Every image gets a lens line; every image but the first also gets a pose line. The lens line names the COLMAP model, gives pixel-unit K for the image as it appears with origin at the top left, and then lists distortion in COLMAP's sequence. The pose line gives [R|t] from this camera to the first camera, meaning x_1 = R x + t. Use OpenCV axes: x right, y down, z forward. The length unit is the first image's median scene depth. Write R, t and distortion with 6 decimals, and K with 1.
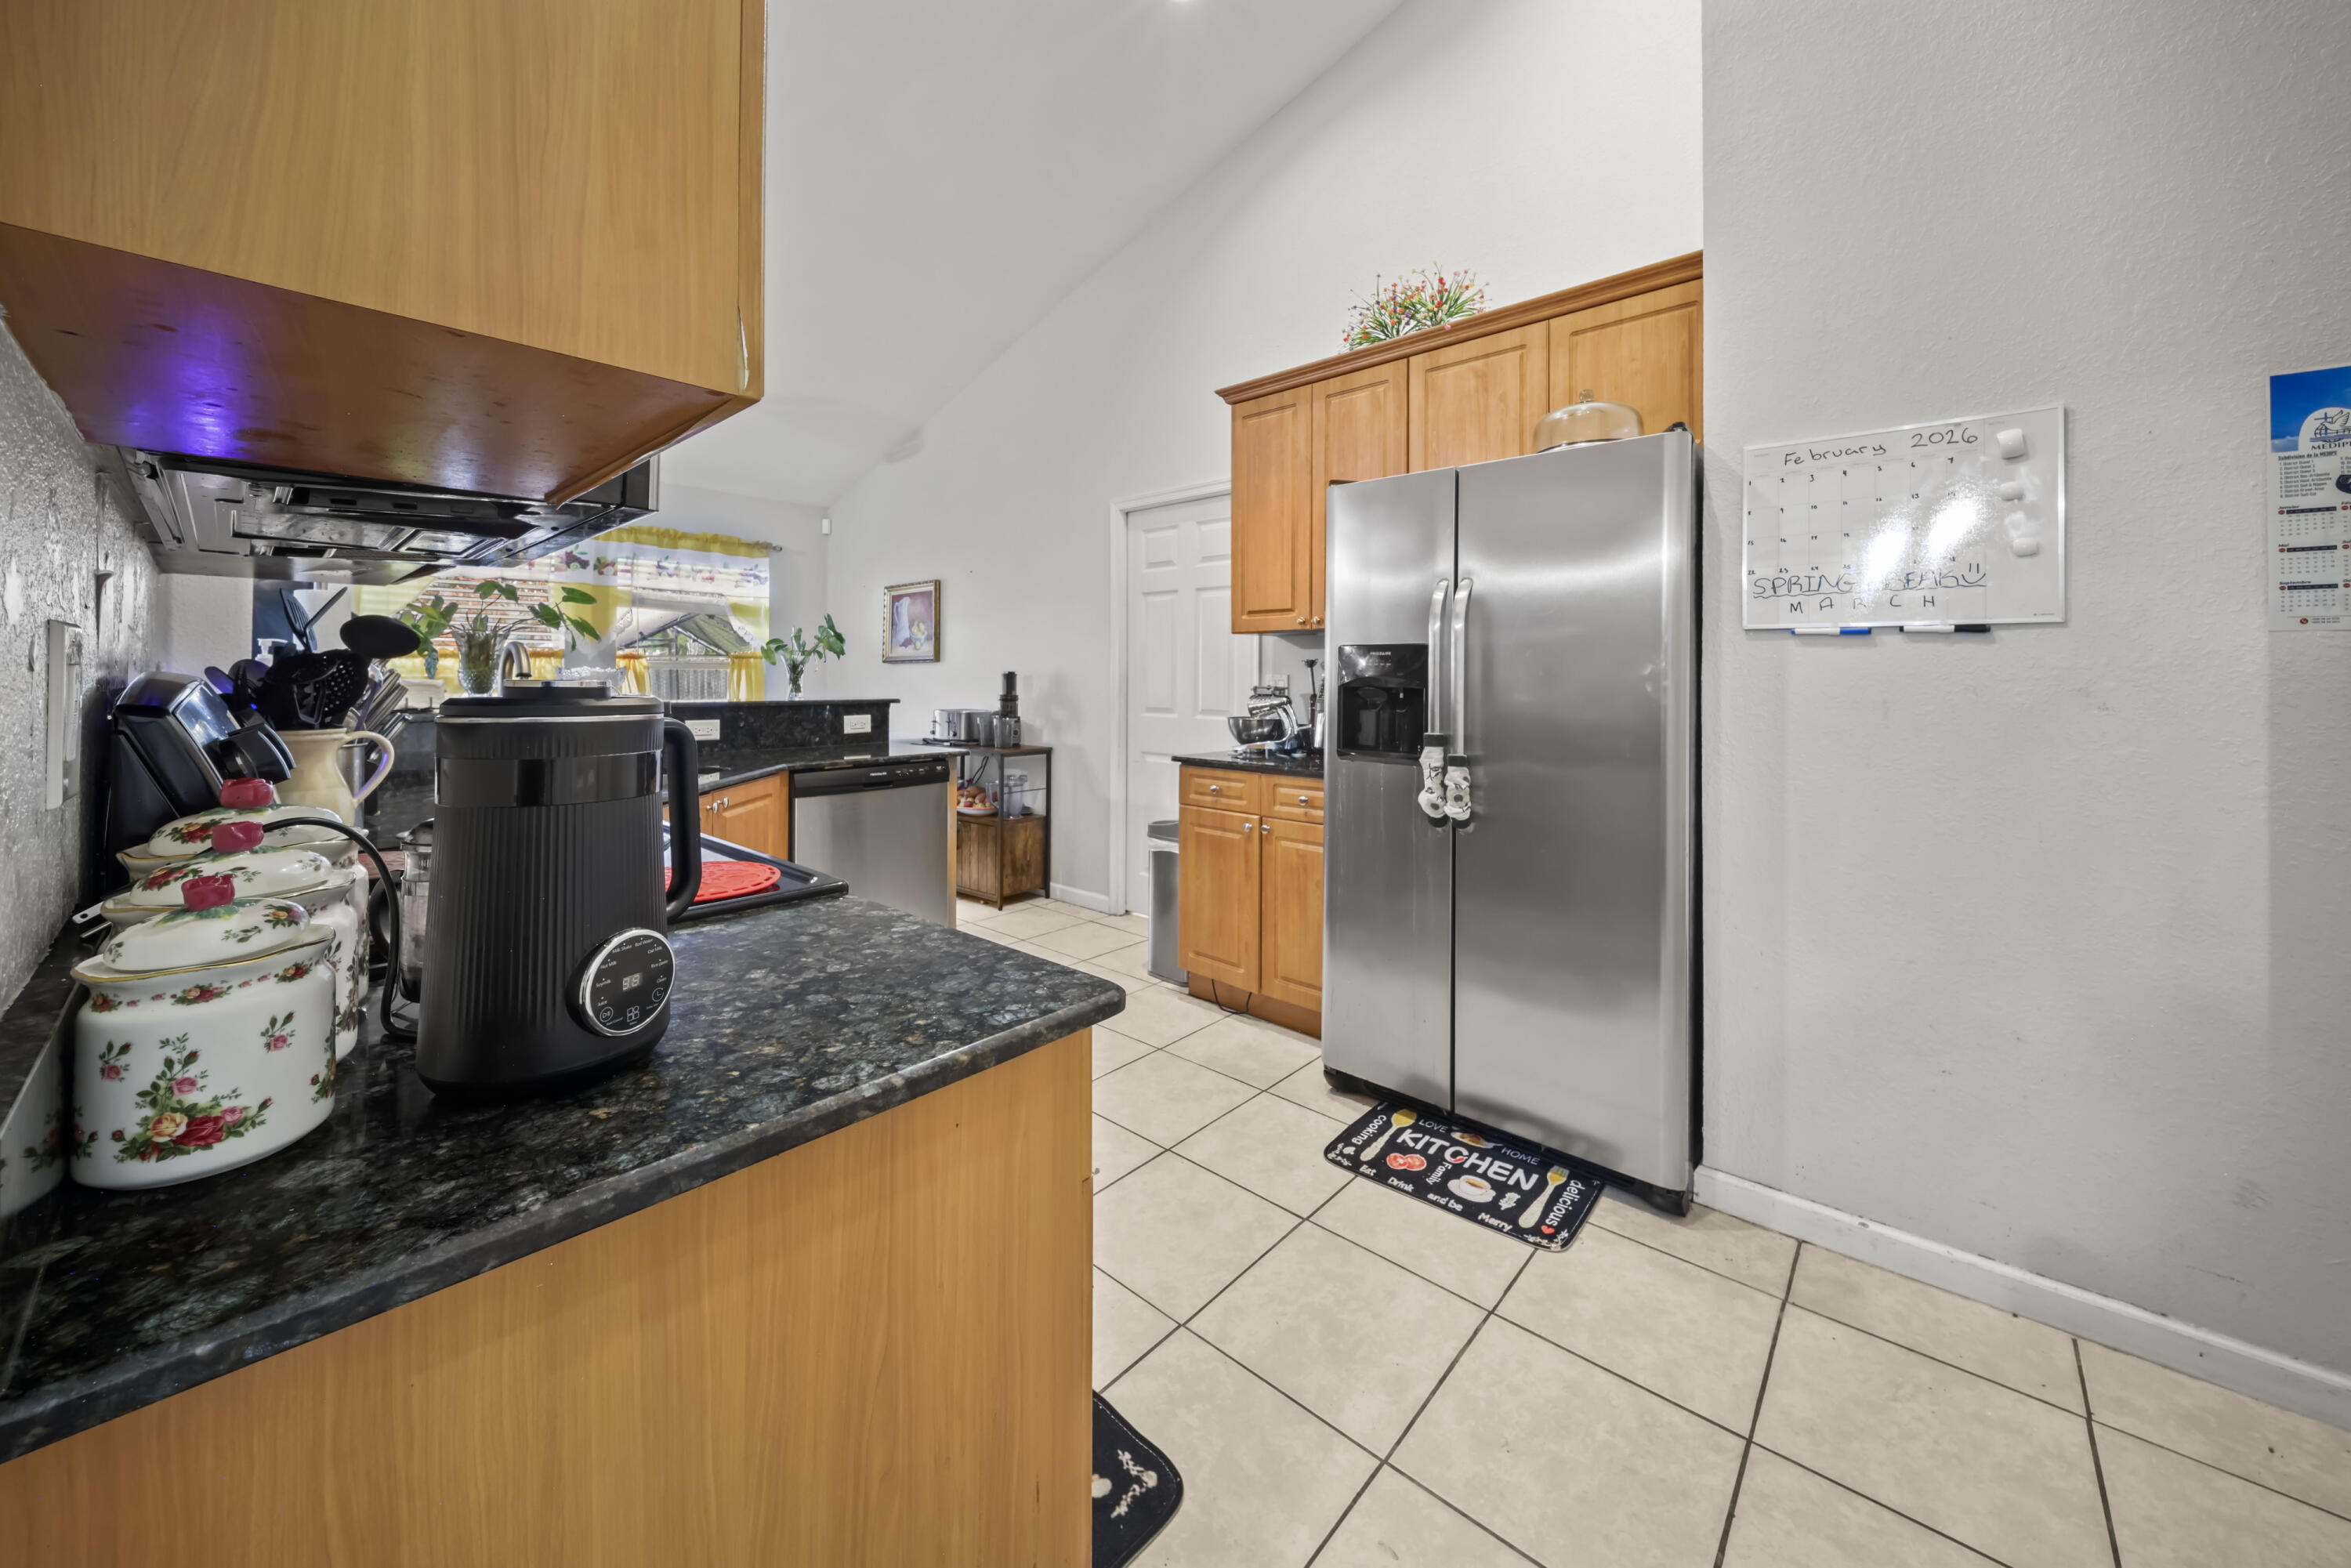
lens RADIAL K [[856.2, 0, 1186.7], [0, 856.2, 675.9], [0, 0, 1]] dist [0.012805, -0.000163]
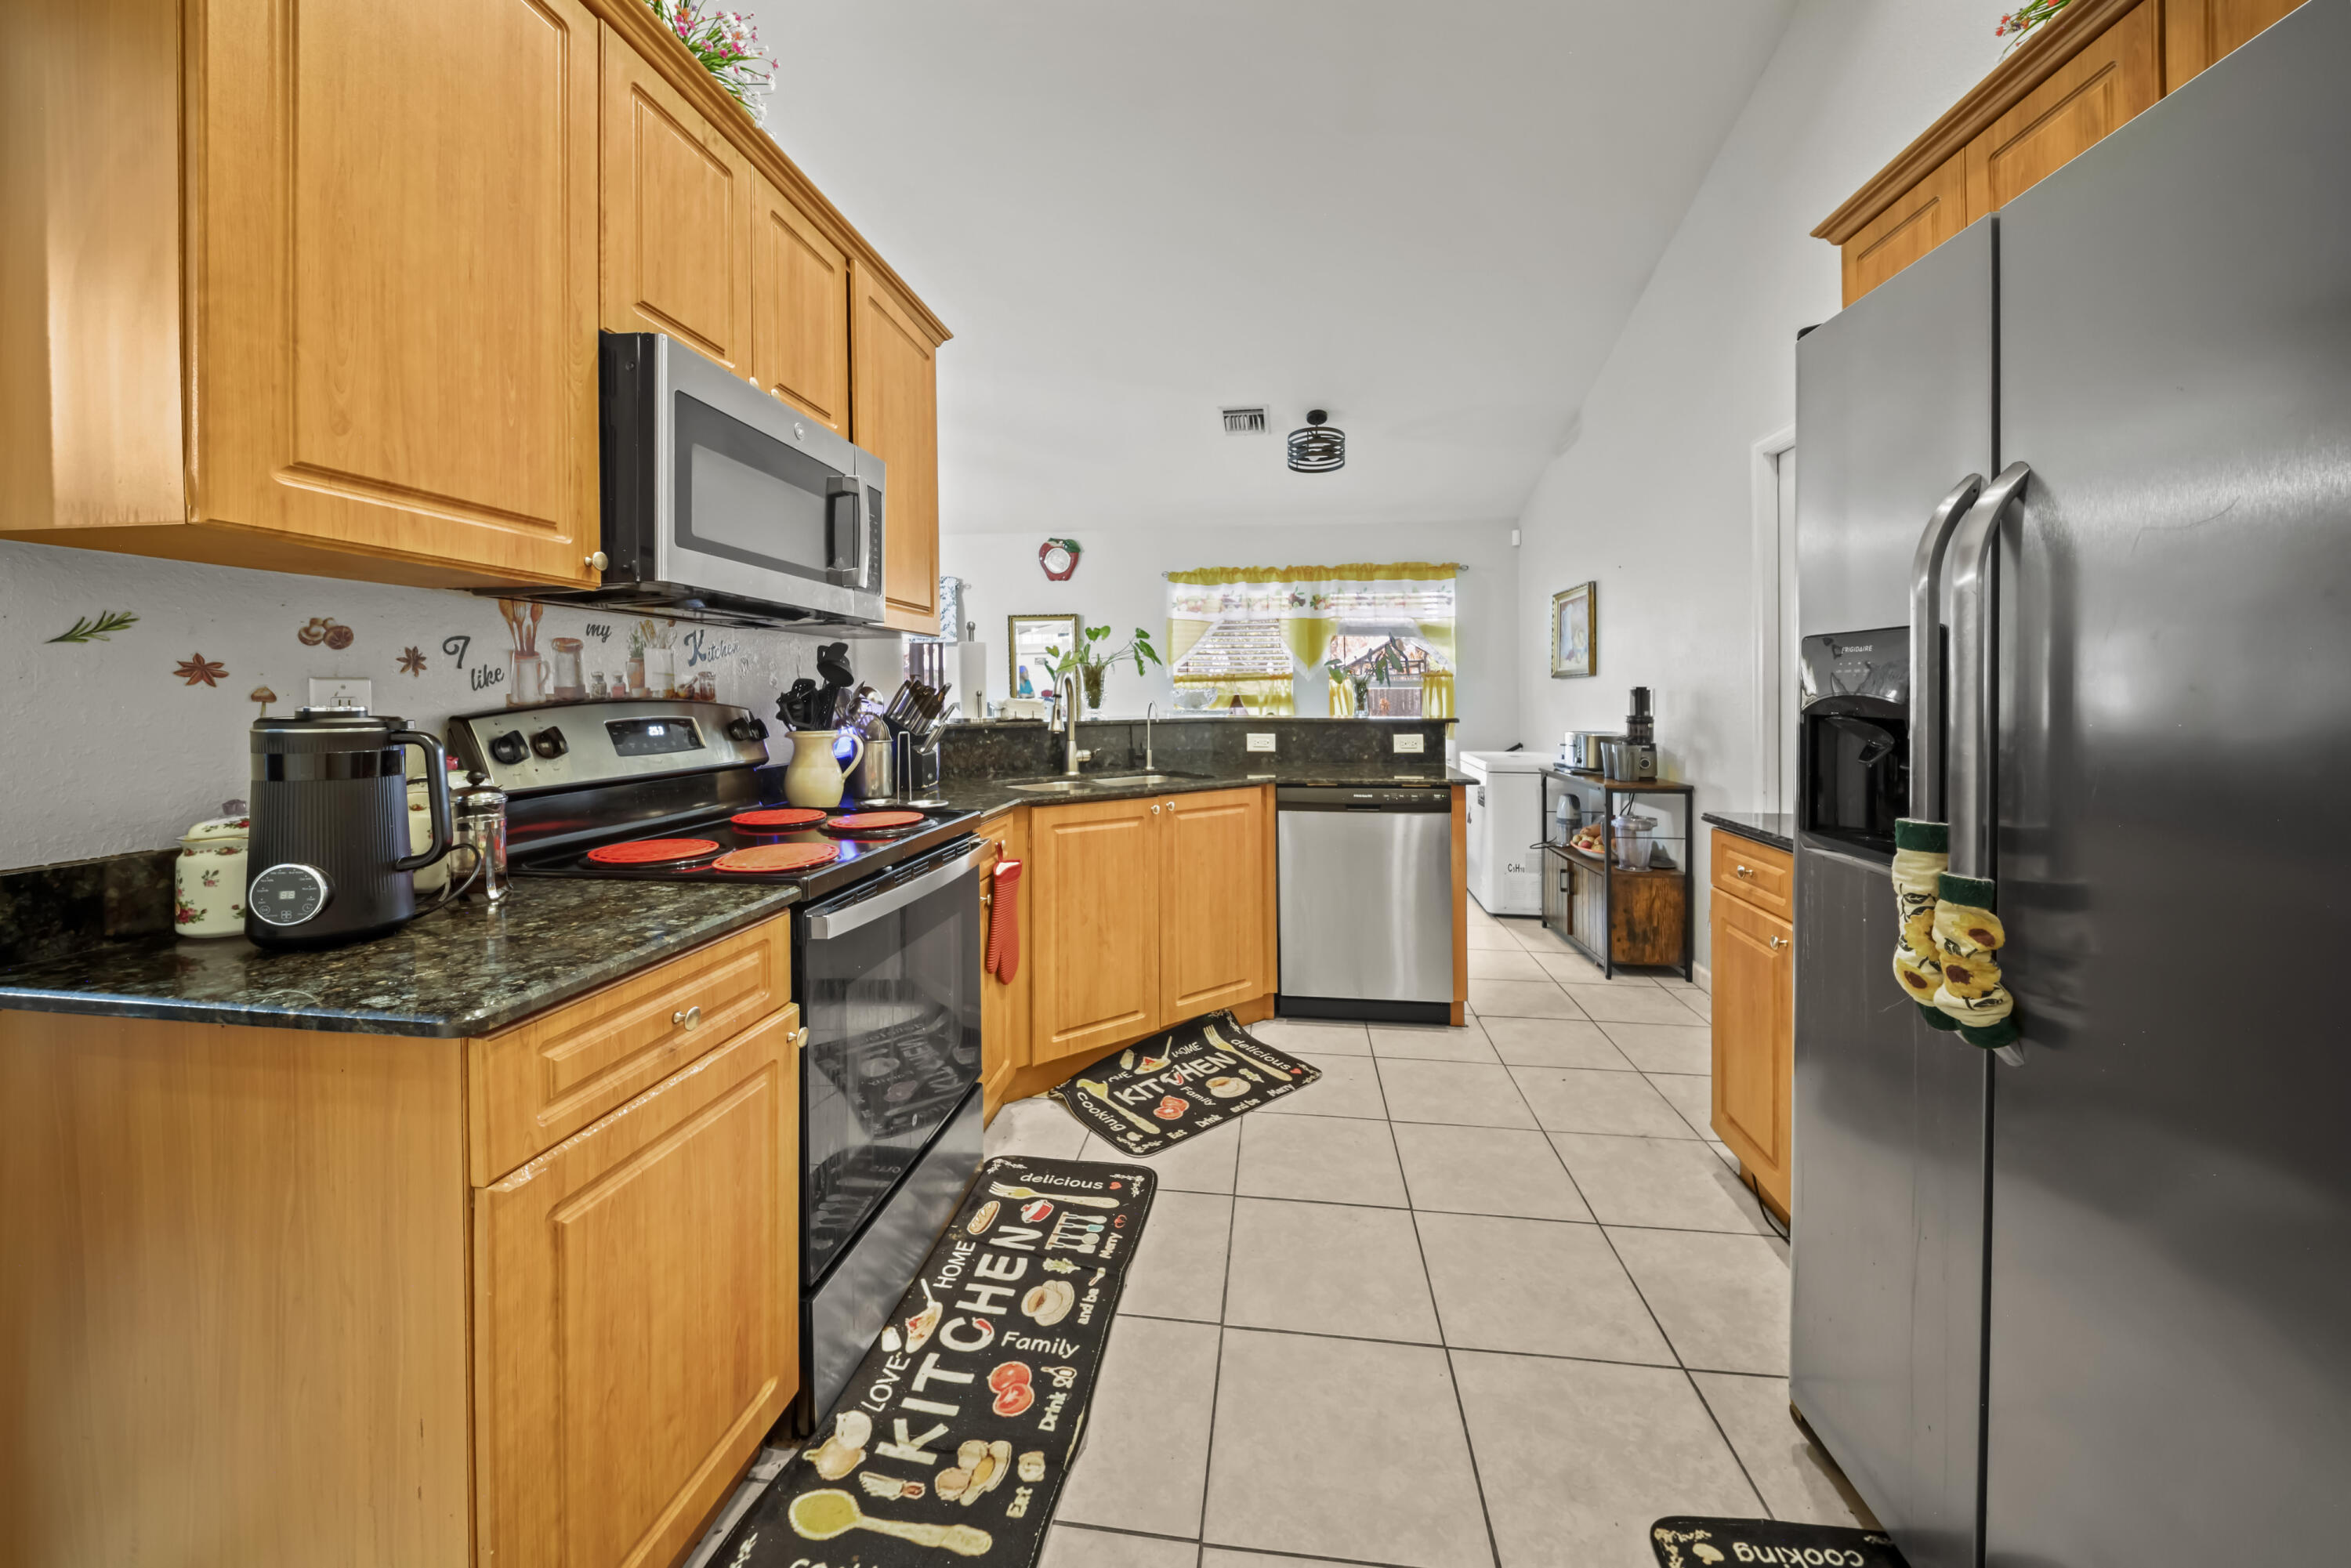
lens RADIAL K [[842.1, 0, 1167.2], [0, 842.1, 705.9], [0, 0, 1]] dist [0.001041, -0.003287]
pose [[0.556840, 0.008676, -0.830575, 0.250183], [0.006039, 0.999877, 0.014493, -0.001871], [0.830598, -0.013086, 0.556719, 0.238844]]
